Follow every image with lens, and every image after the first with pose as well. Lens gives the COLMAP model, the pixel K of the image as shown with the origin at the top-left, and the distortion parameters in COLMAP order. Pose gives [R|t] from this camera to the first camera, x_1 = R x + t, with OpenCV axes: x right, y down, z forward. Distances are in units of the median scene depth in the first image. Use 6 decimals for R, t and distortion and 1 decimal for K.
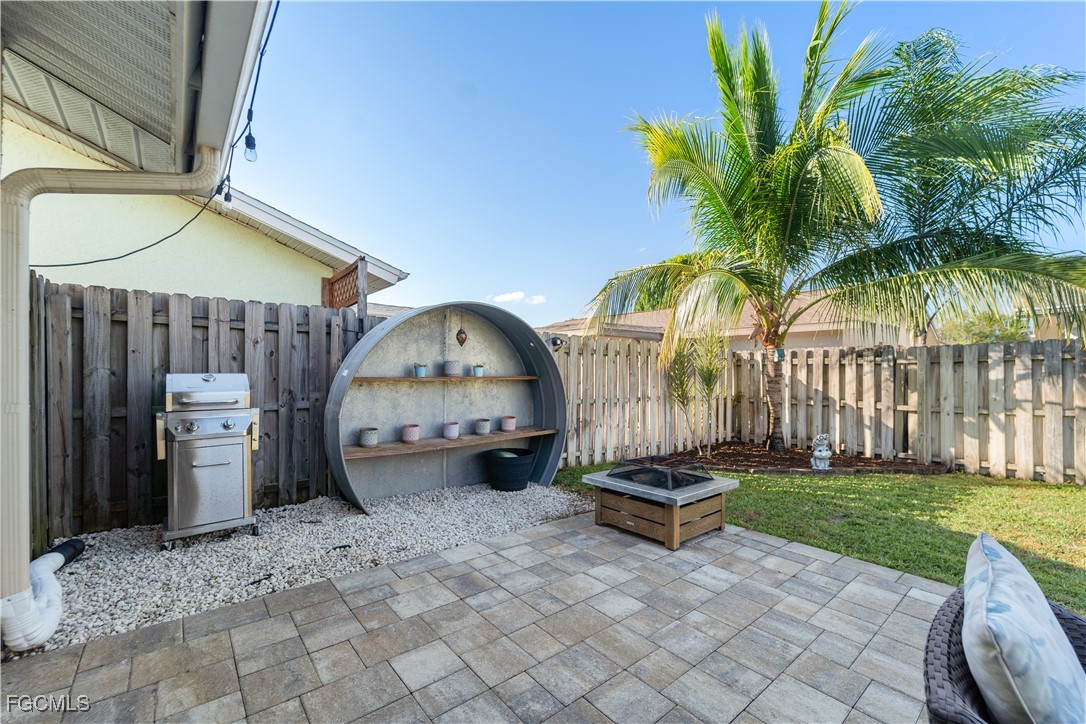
lens RADIAL K [[443.5, 0, 541.2], [0, 443.5, 367.4], [0, 0, 1]] dist [0.003492, -0.002268]
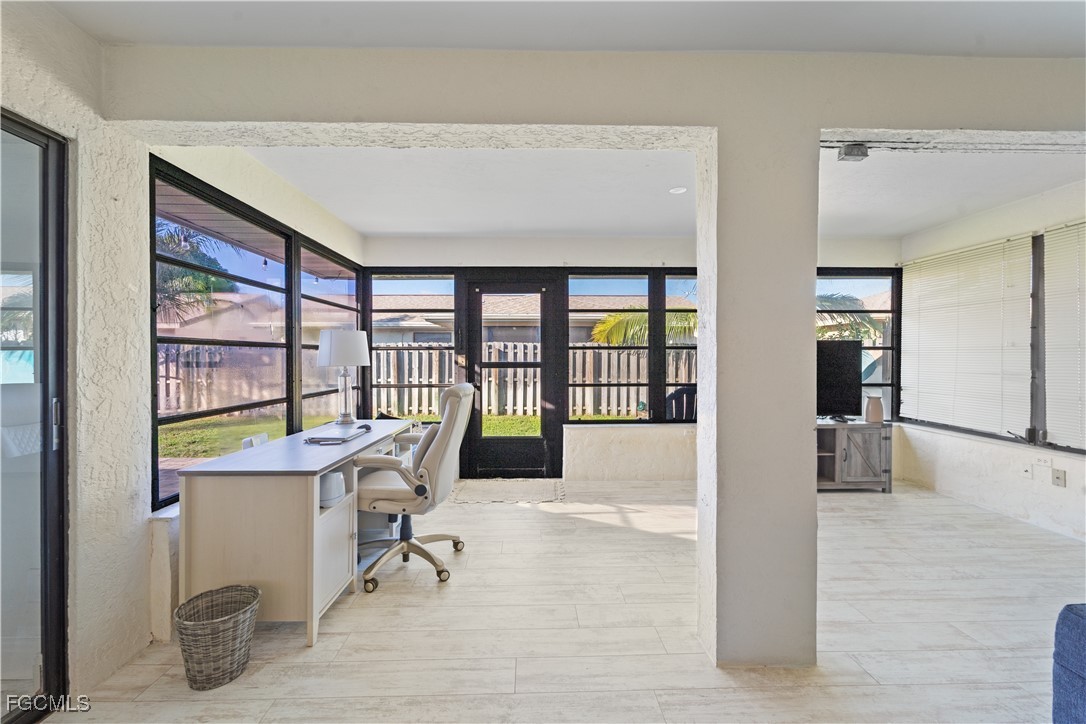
lens RADIAL K [[443.5, 0, 540.8], [0, 443.5, 354.3], [0, 0, 1]] dist [0.003492, -0.002268]
pose [[0.619901, 0.004167, 0.784669, 0.681342], [-0.004347, 0.999989, -0.001876, -0.022038], [-0.784668, -0.002248, 0.619912, -1.566427]]
